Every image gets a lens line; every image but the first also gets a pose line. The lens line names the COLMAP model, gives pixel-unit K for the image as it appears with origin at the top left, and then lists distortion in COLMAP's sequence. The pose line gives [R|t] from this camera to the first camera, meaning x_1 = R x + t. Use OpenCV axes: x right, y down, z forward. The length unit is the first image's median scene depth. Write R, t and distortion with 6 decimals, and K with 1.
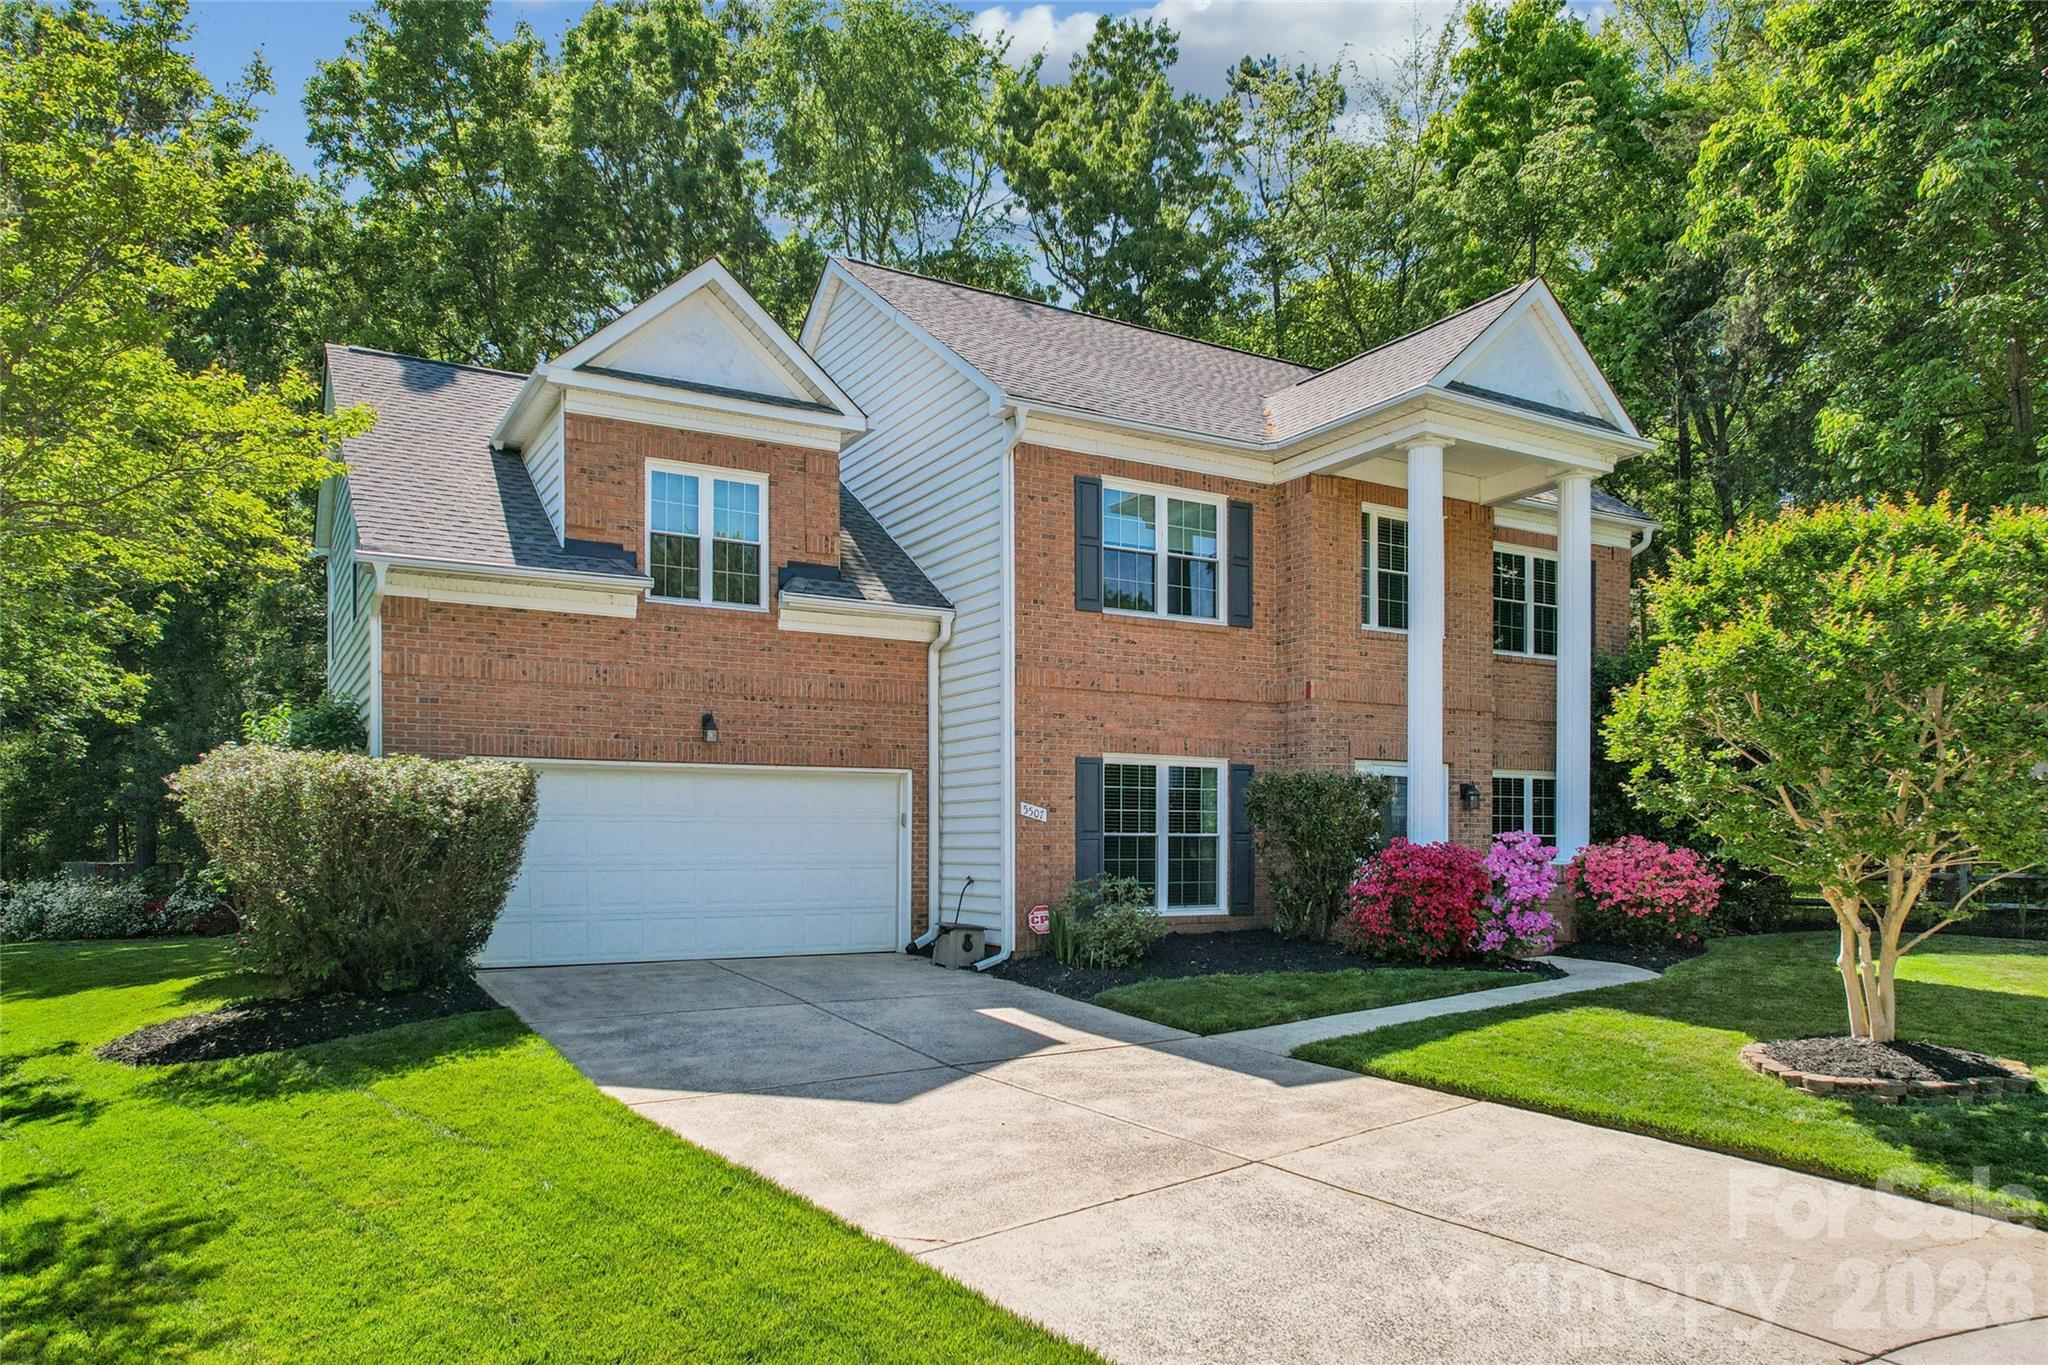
lens RADIAL K [[1281.2, 0, 1024.0], [0, 1281.2, 682.5], [0, 0, 1]] dist [0.007345, 0.002734]
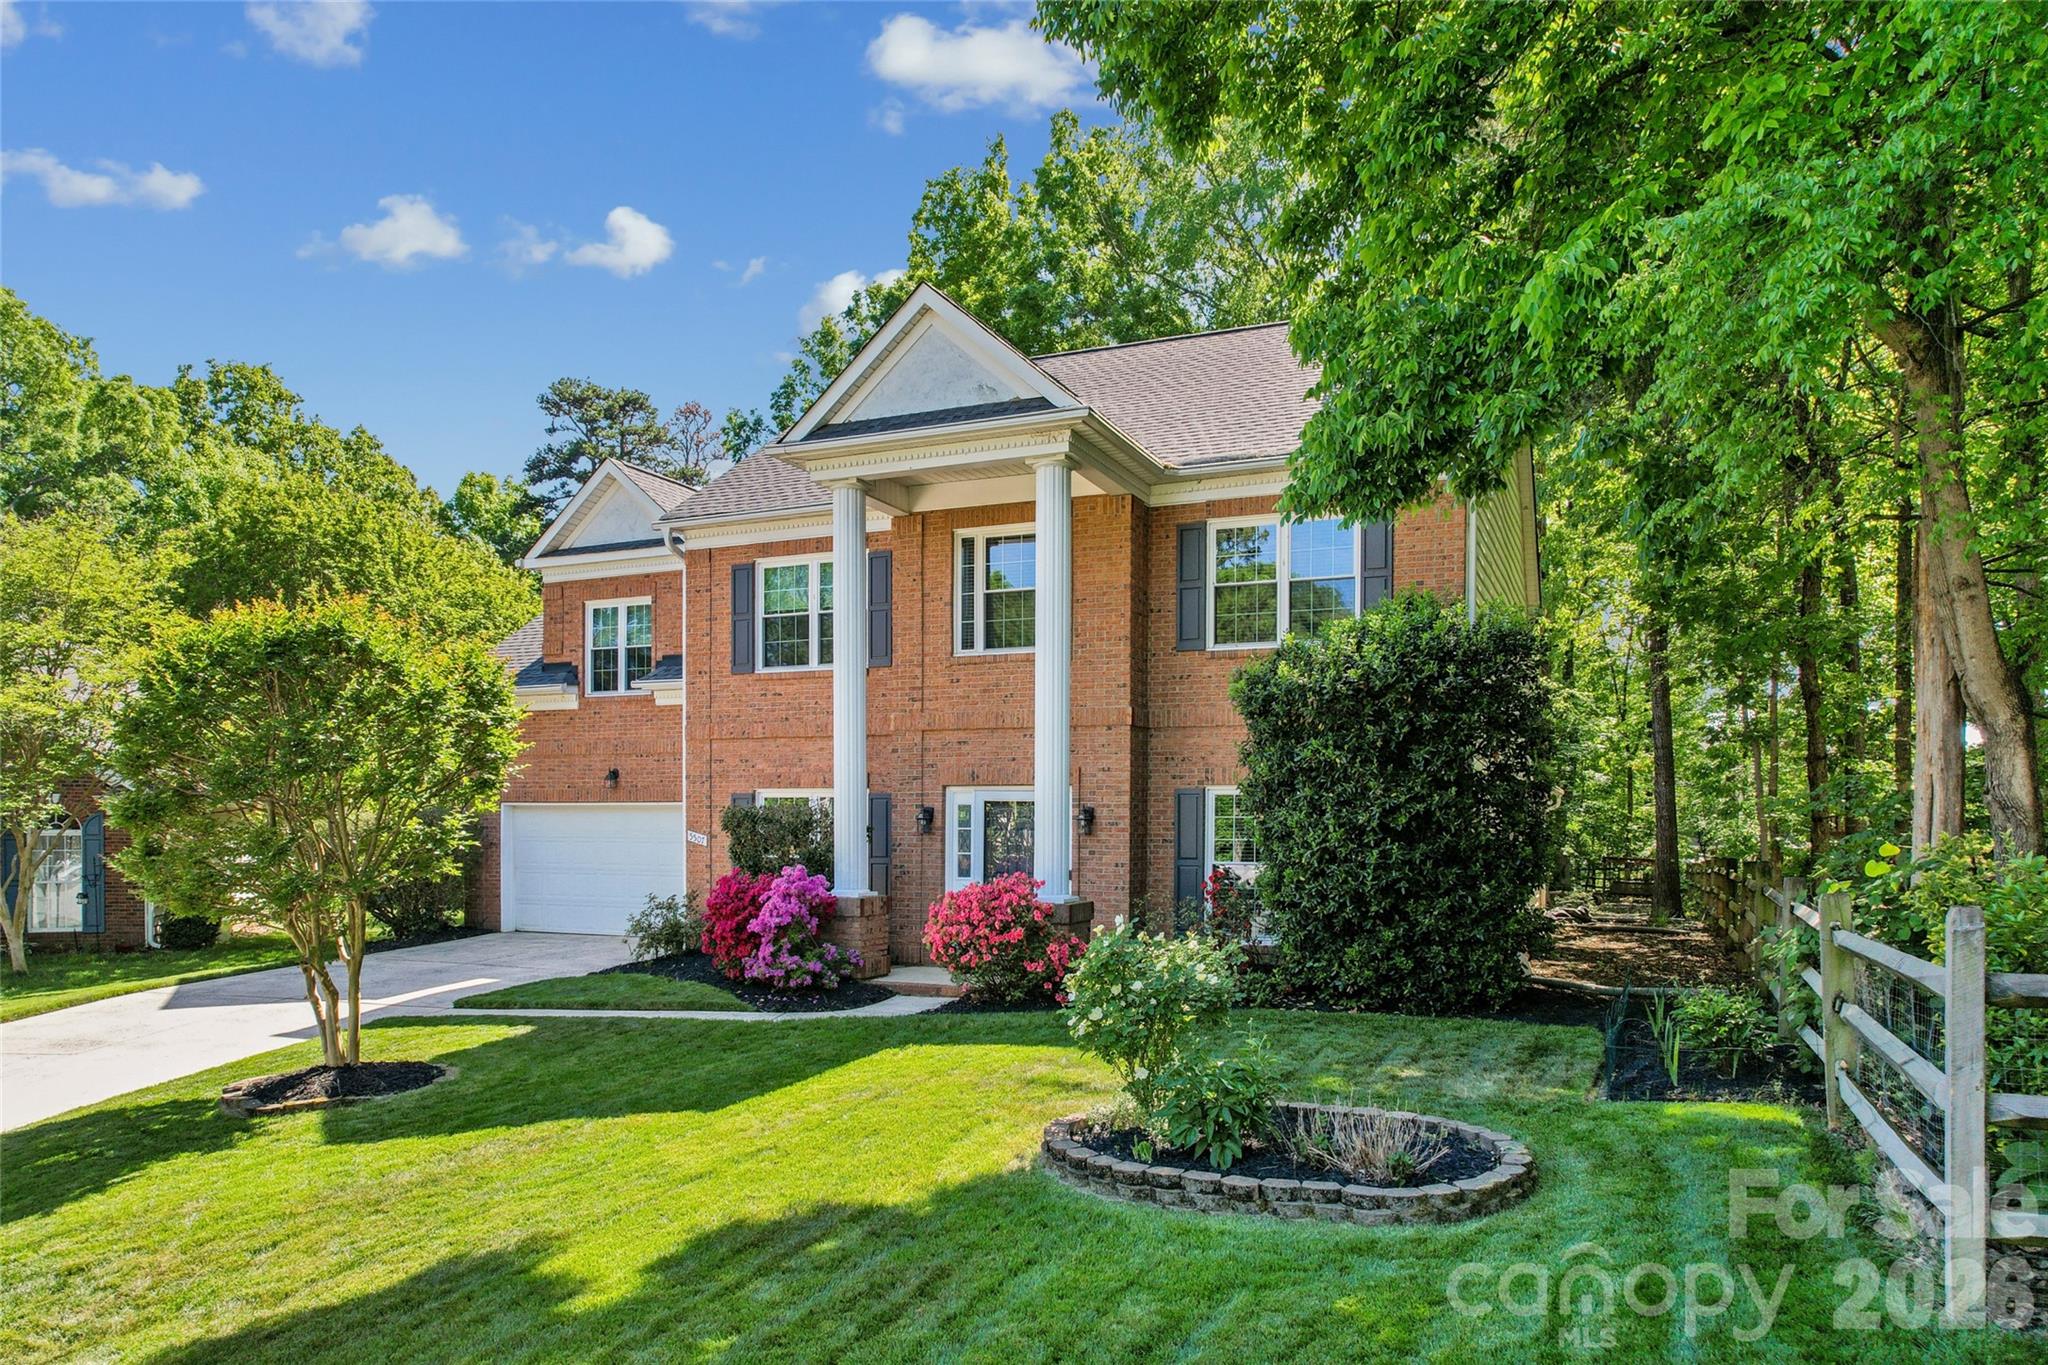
lens RADIAL K [[1281.2, 0, 1024.0], [0, 1281.2, 682.5], [0, 0, 1]] dist [0.007345, 0.002734]
pose [[0.594361, -0.074676, -0.800724, 1.173926], [0.110110, 0.993859, -0.010955, -0.004924], [0.796625, -0.081656, 0.598934, 0.466775]]
